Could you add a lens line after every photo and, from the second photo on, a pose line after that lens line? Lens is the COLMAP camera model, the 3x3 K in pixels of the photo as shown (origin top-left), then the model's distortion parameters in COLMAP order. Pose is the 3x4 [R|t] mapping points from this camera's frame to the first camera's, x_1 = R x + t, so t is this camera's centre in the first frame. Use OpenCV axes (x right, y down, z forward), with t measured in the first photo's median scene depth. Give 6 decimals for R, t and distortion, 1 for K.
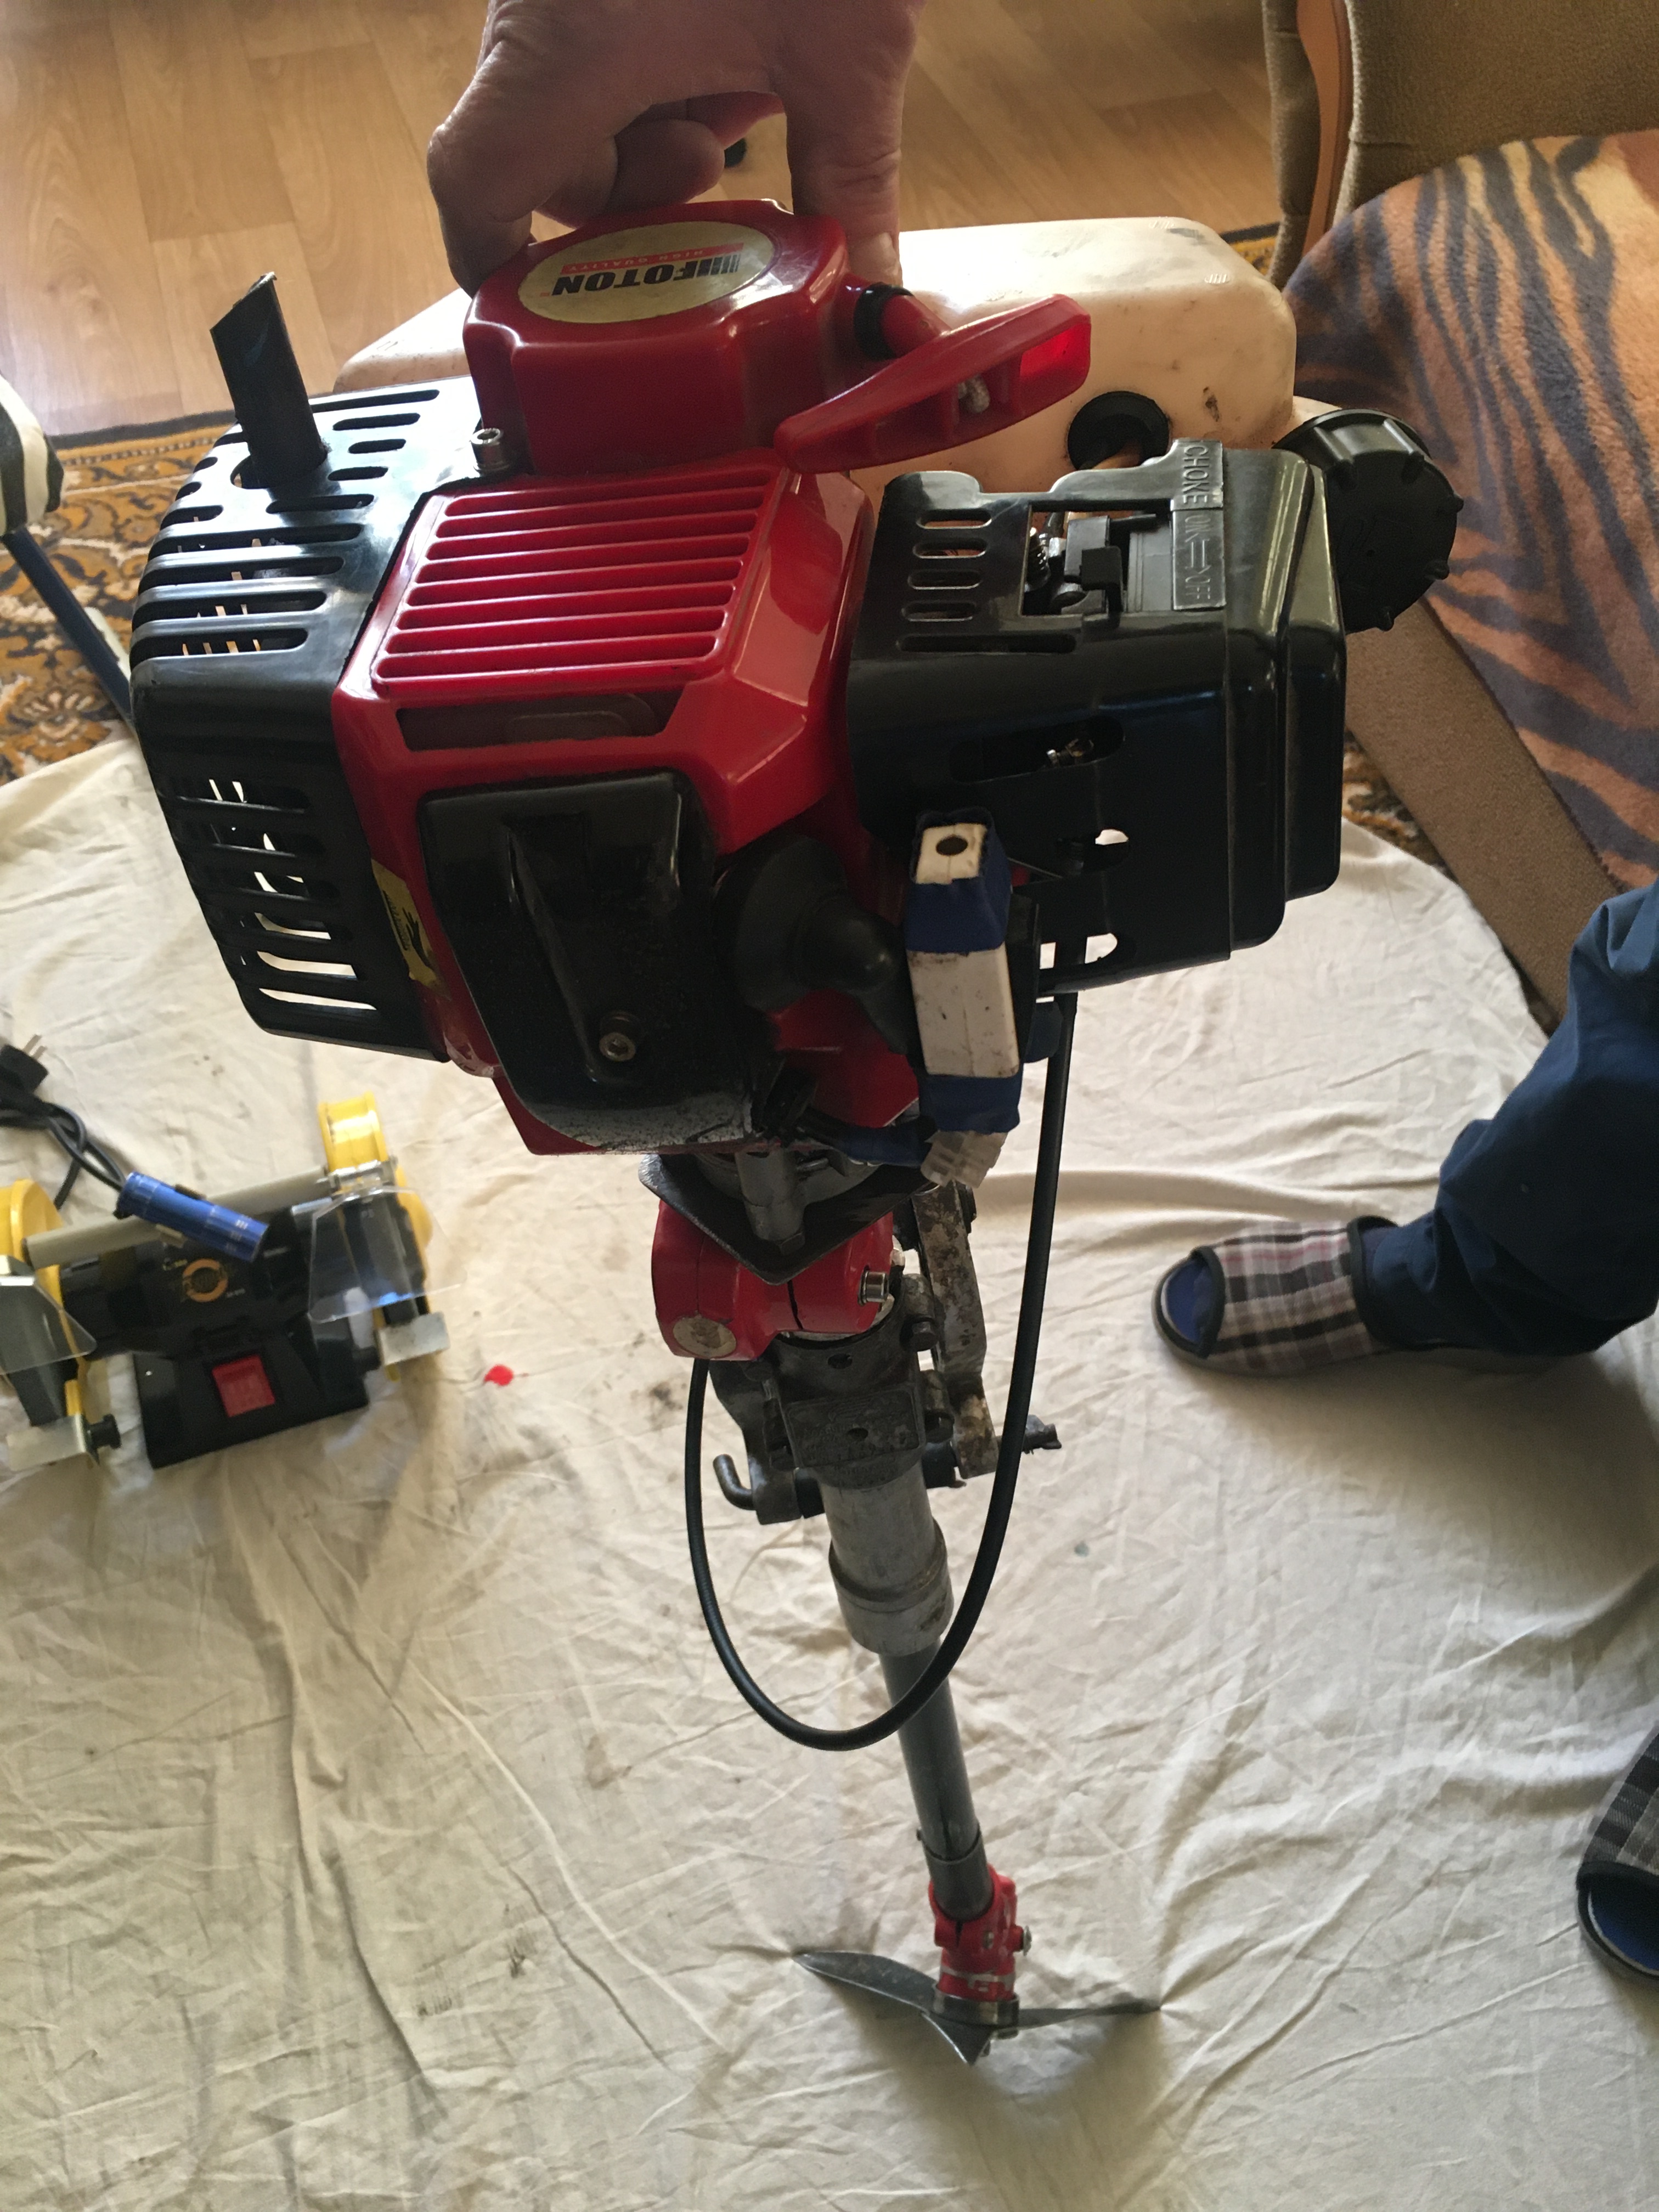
lens RADIAL K [[1893.0, 0, 836.2], [0, 1893.0, 1108.8], [0, 0, 1]] dist [0.078800, -0.123768]
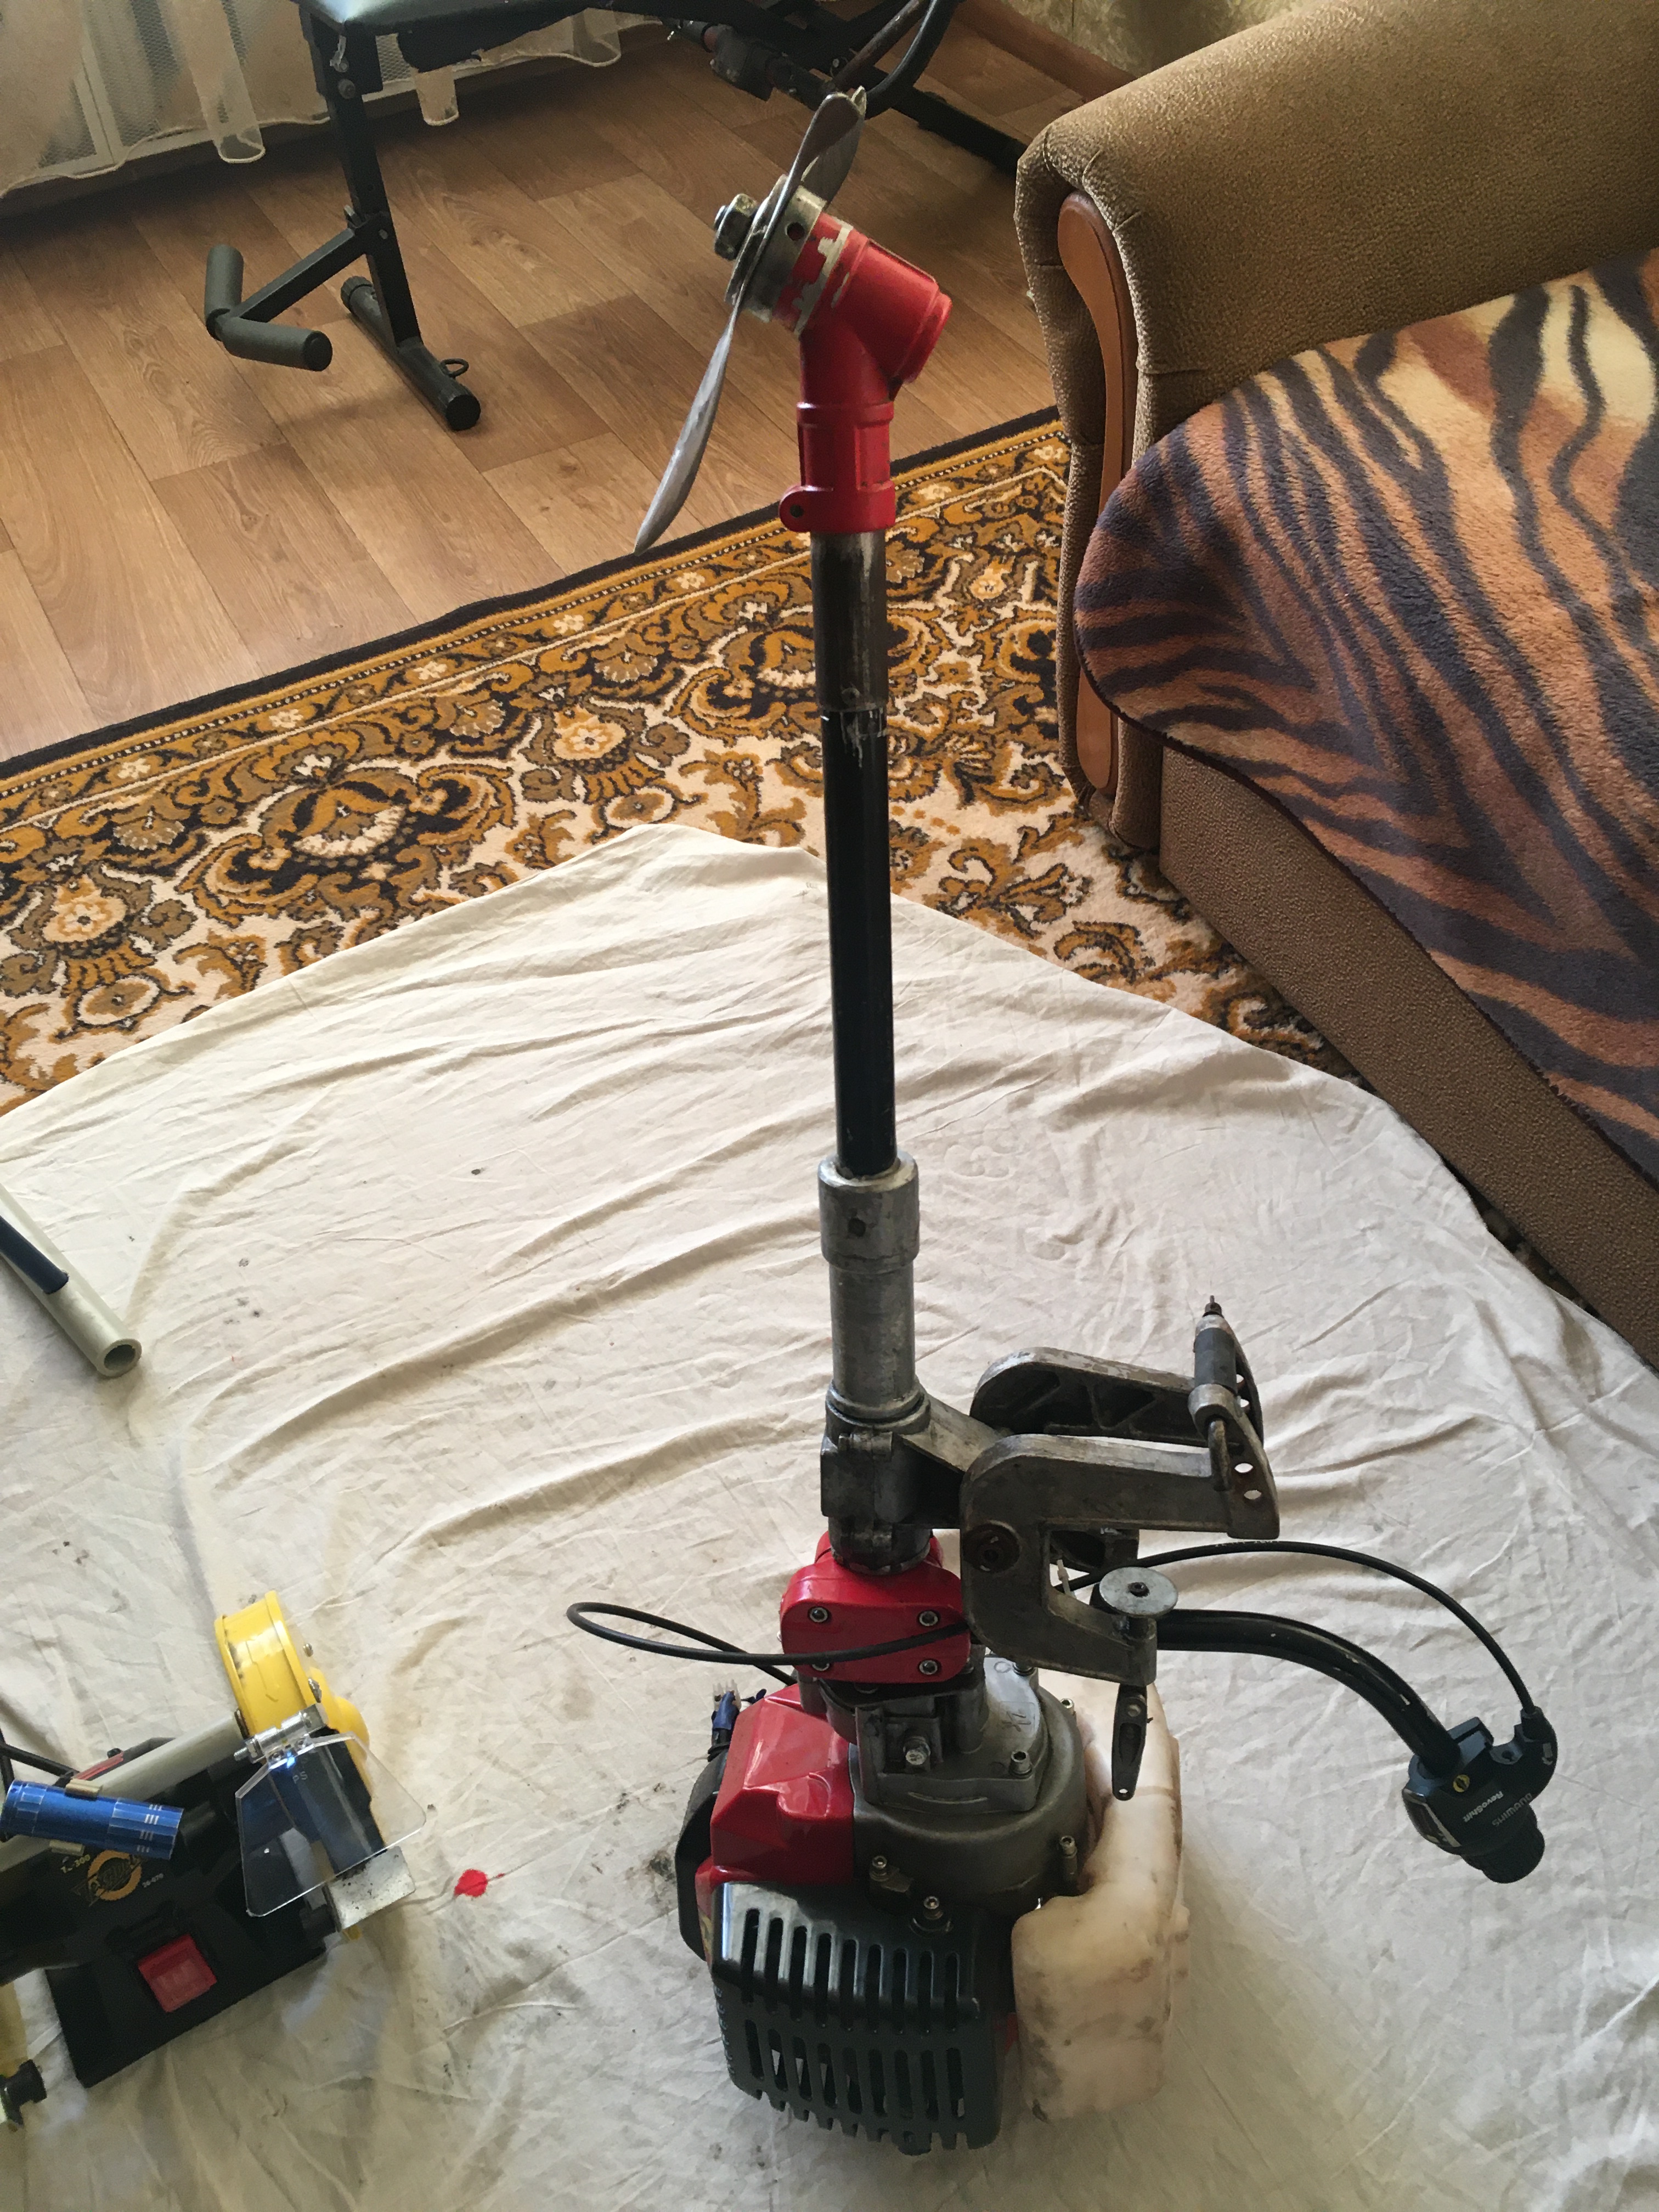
lens RADIAL K [[1893.0, 0, 827.6], [0, 1893.0, 1094.9], [0, 0, 1]] dist [0.078800, -0.123768]
pose [[0.981596, -0.169169, 0.088607, -0.035579], [0.174700, 0.982862, -0.058849, -0.137752], [-0.077133, 0.073245, 0.994327, 0.098635]]
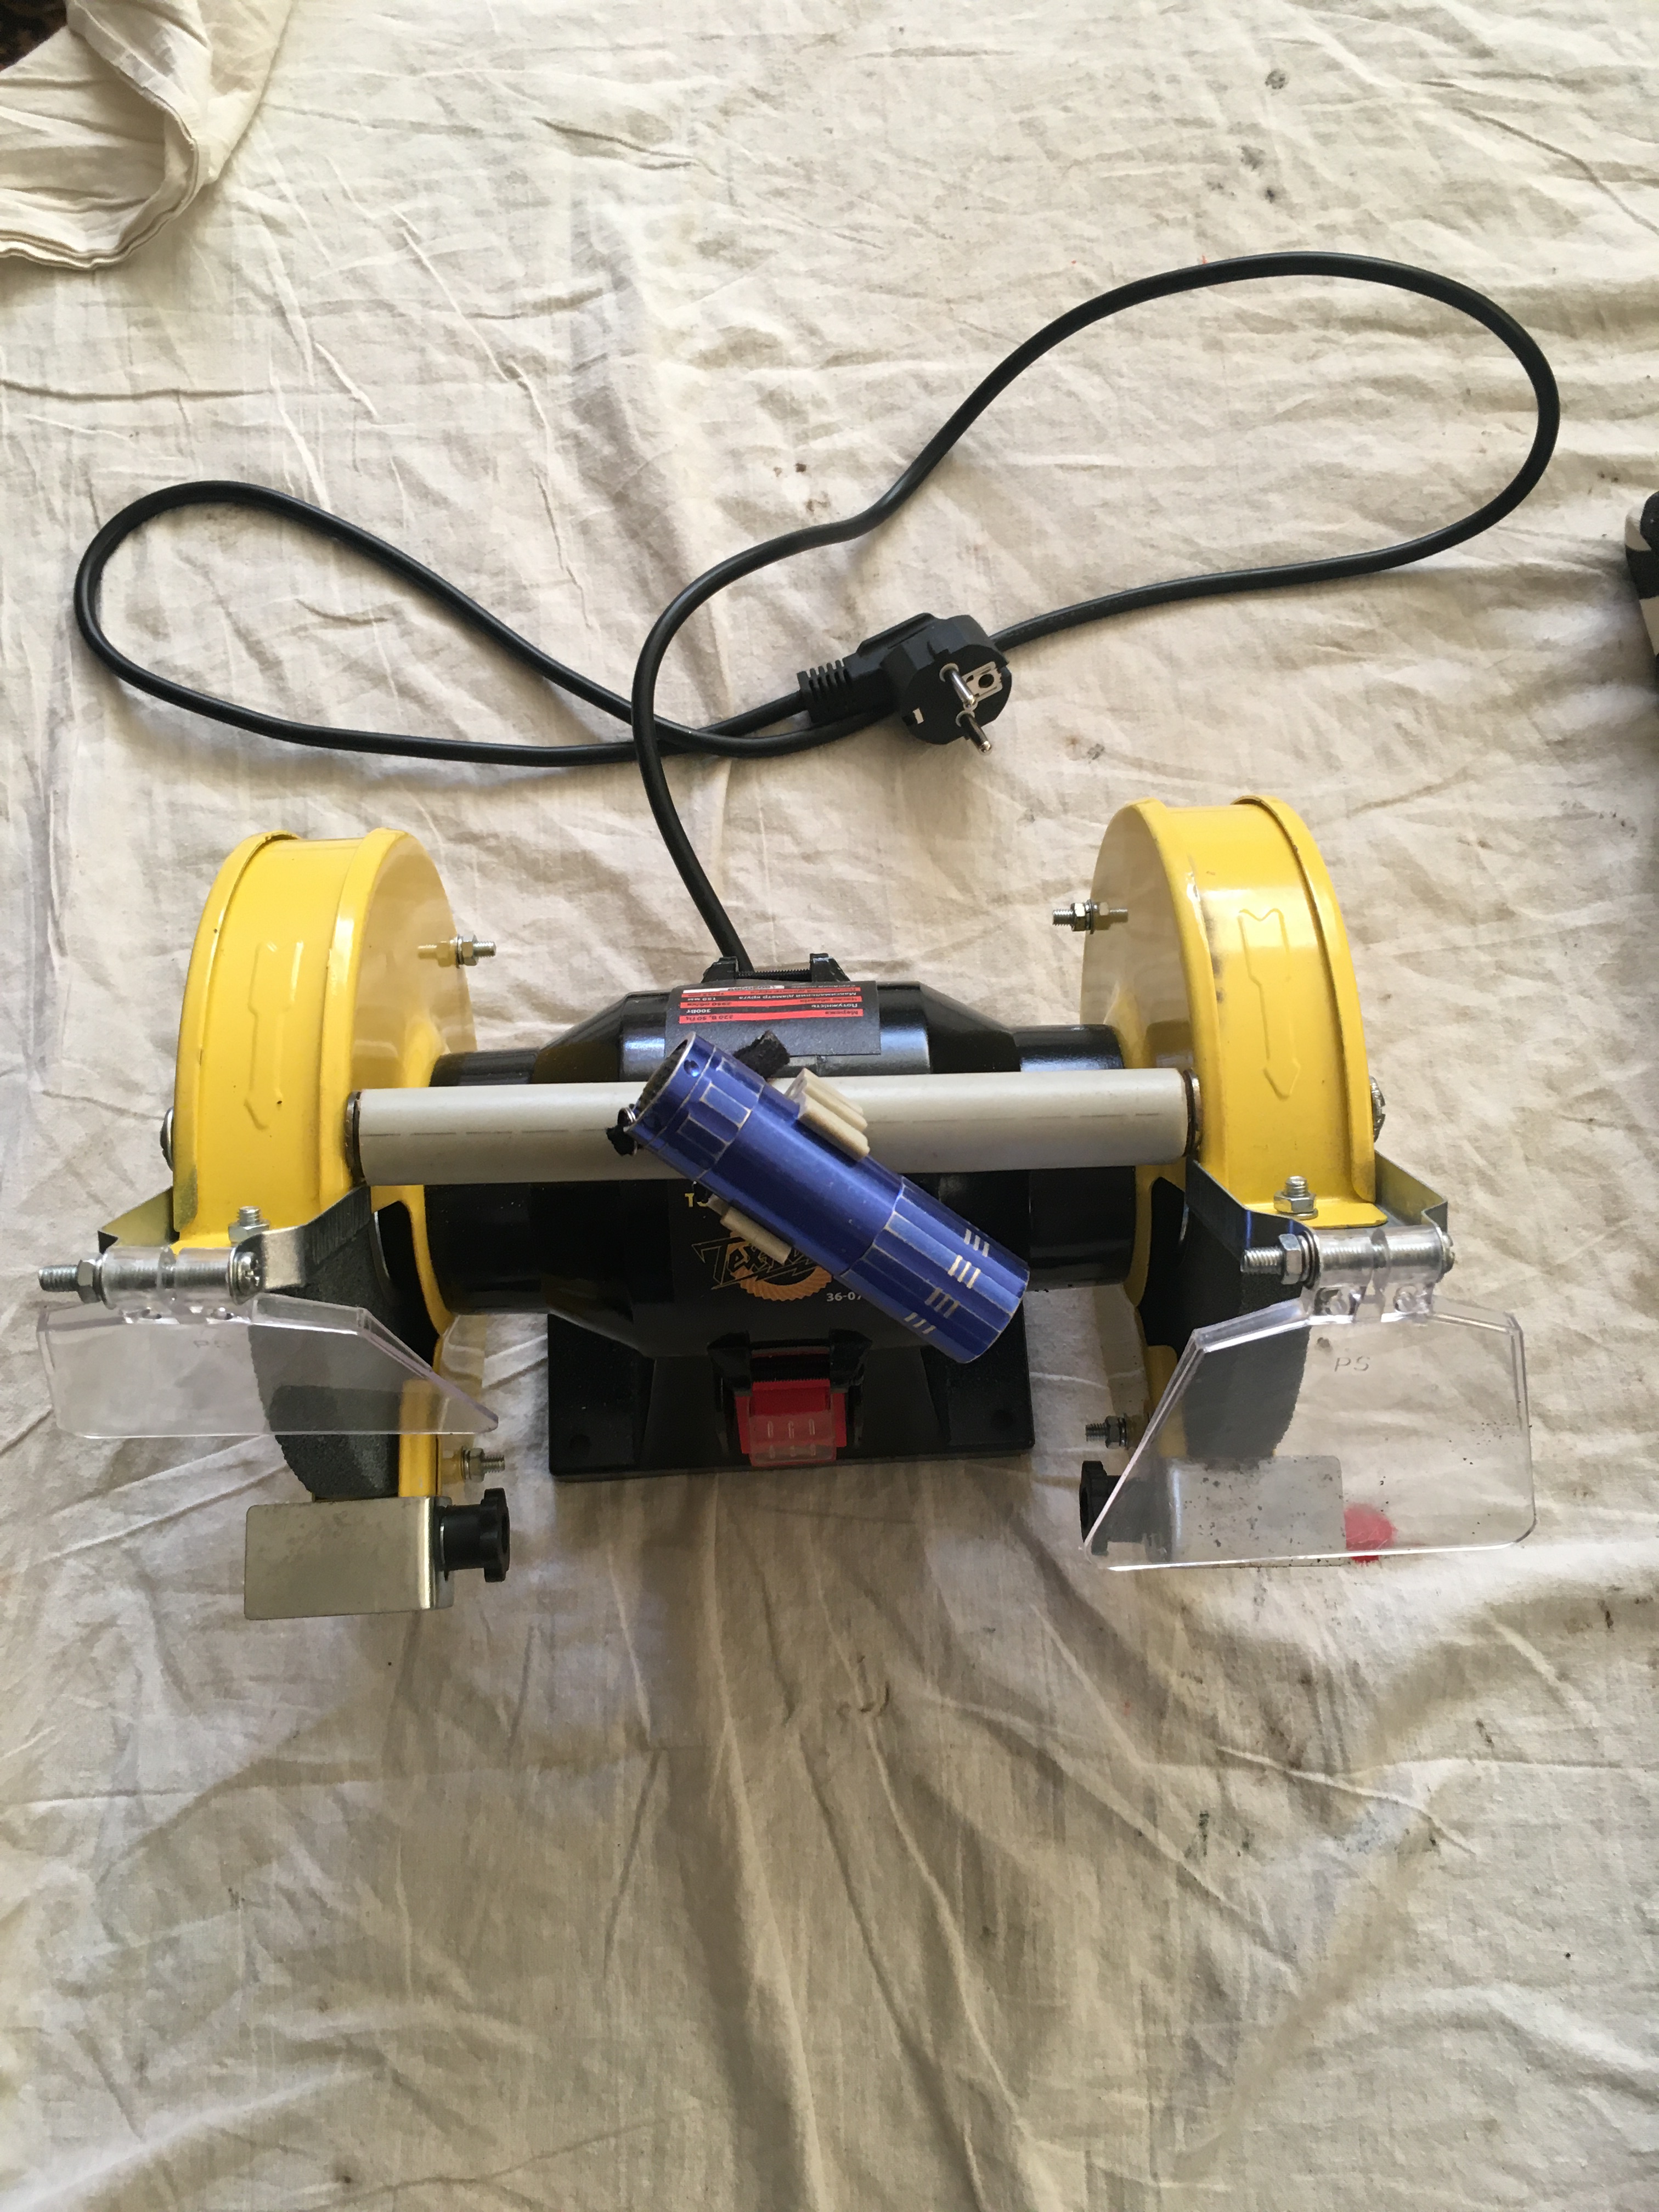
lens RADIAL K [[1893.0, 0, 816.6], [0, 1893.0, 1087.3], [0, 0, 1]] dist [0.078800, -0.123768]
pose [[0.957158, 0.276722, -0.085280, -0.287600], [-0.225566, 0.897212, 0.379645, -0.080054], [0.181570, -0.344144, 0.921193, 0.633633]]
